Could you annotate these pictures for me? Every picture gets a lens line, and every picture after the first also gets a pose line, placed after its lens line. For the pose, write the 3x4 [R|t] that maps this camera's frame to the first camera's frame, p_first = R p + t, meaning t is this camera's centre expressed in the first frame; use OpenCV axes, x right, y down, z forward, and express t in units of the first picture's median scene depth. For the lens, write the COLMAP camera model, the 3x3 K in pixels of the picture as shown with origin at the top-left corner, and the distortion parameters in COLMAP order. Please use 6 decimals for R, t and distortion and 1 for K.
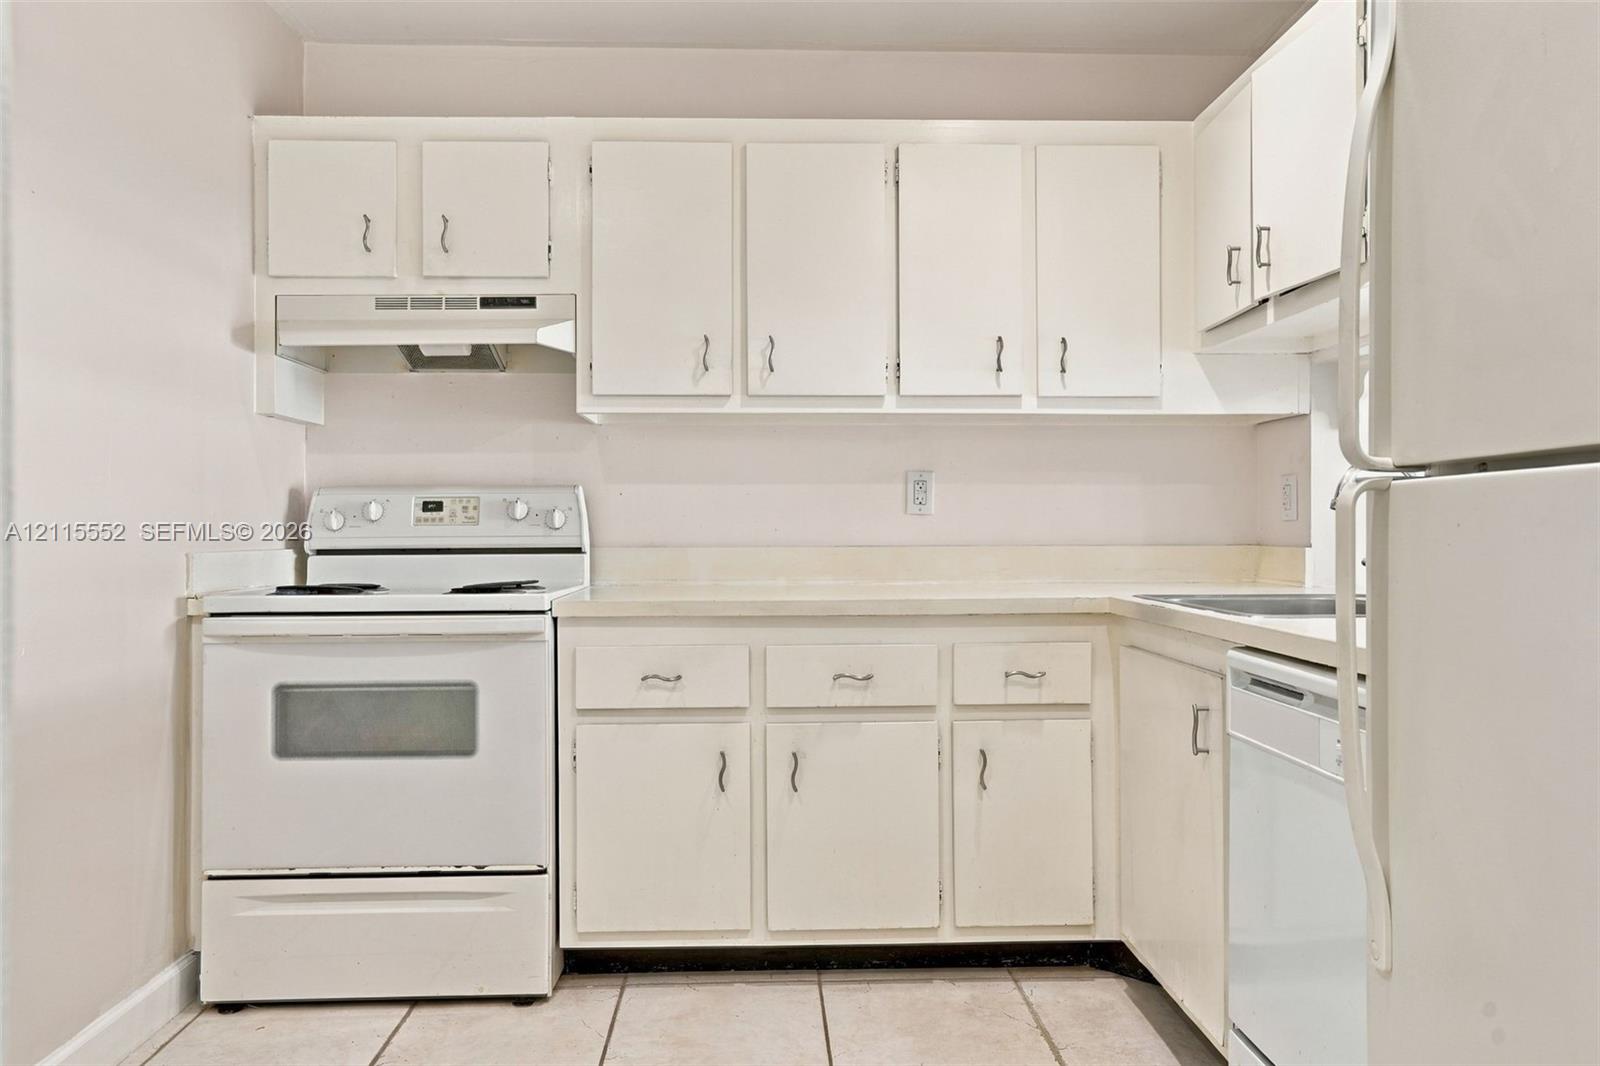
lens RADIAL K [[1105.1, 0, 800.0], [0, 1105.1, 533.0], [0, 0, 1]] dist [-0.001749, -0.000258]
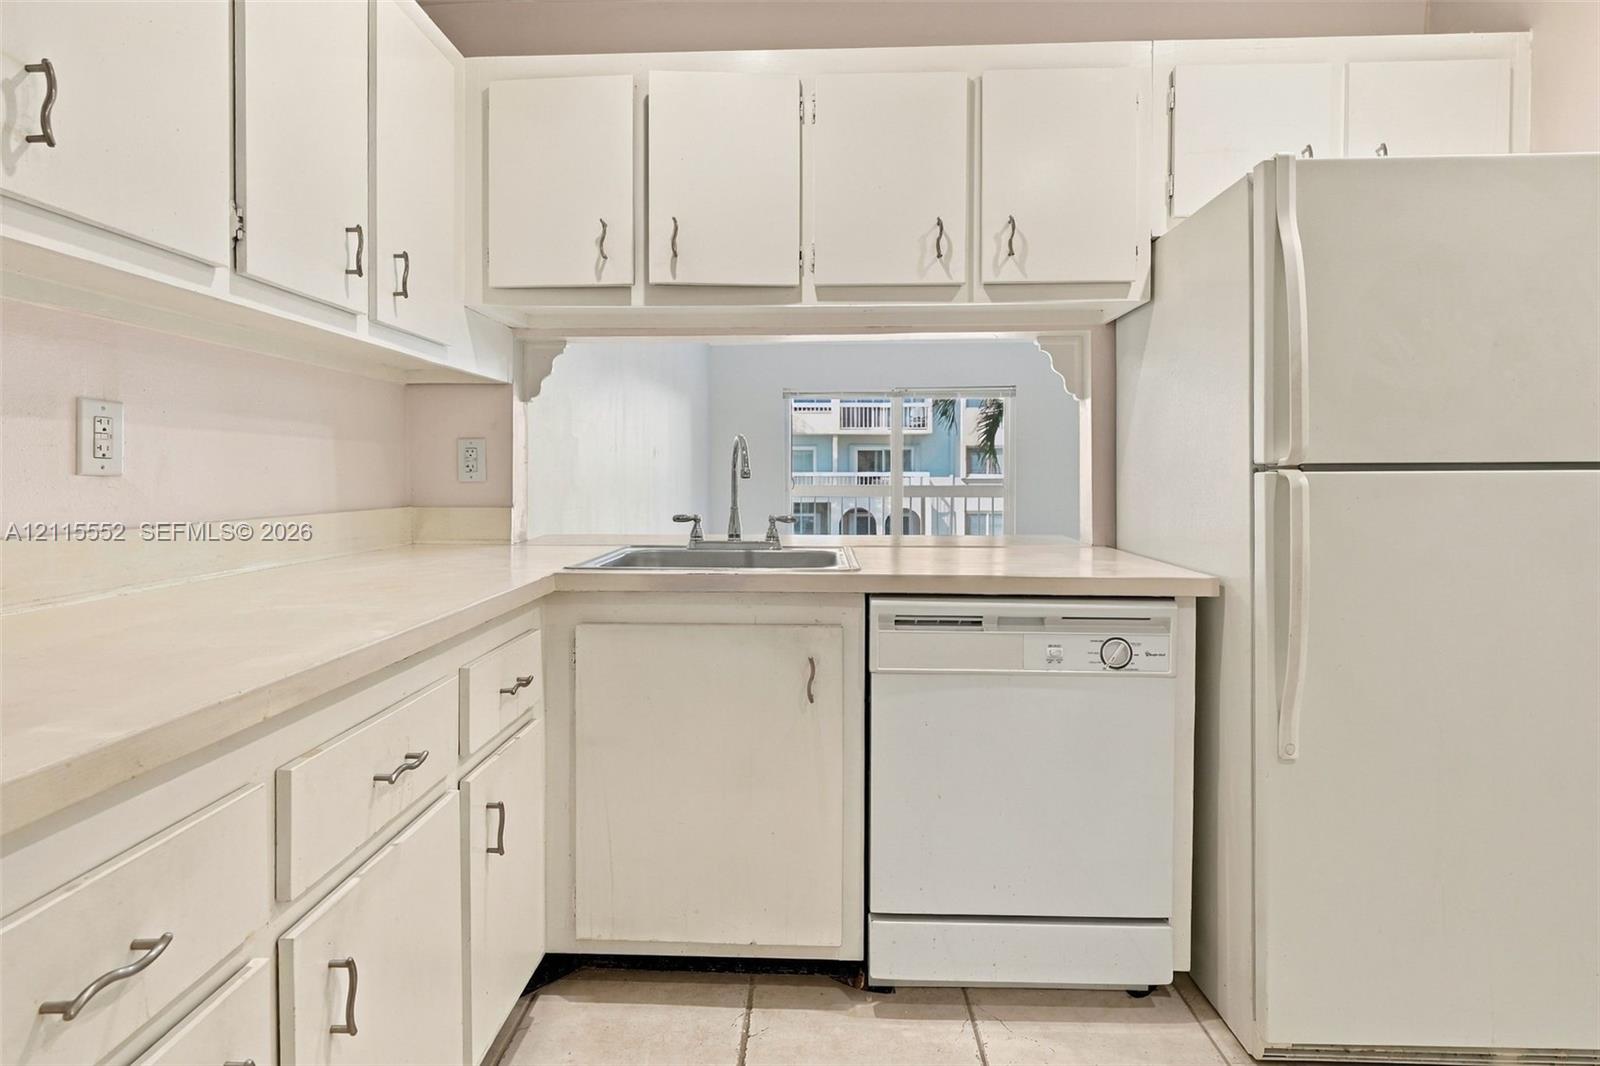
lens RADIAL K [[804.0, 0, 798.3], [0, 804.0, 485.4], [0, 0, 1]] dist [-0.000088, -0.000018]
pose [[0.066382, -0.012307, 0.997718, -0.314368], [0.001935, 0.999924, 0.012206, -0.018108], [-0.997792, 0.001120, 0.066400, 0.684811]]
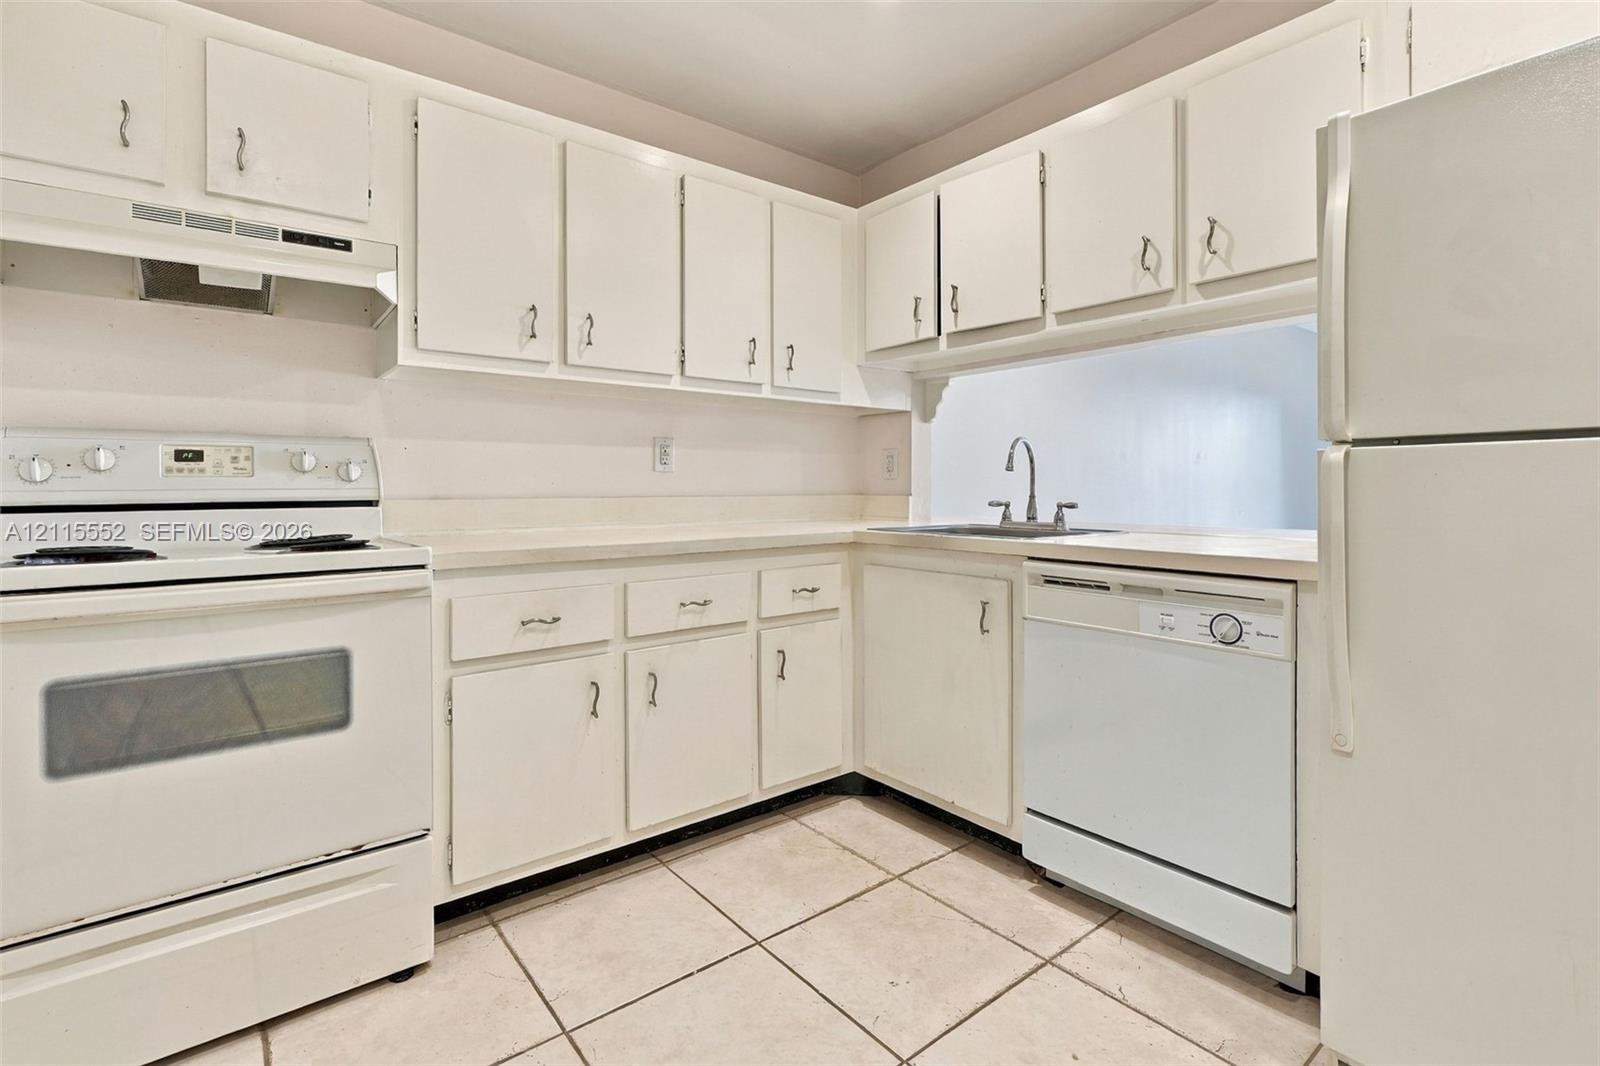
lens RADIAL K [[755.3, 0, 796.9], [0, 755.3, 490.2], [0, 0, 1]] dist [0.002077, 0.000436]
pose [[0.802539, -0.001950, 0.596597, -0.319947], [0.002342, 0.999997, 0.000118, 0.004916], [-0.596595, 0.001302, 0.802541, 0.238519]]
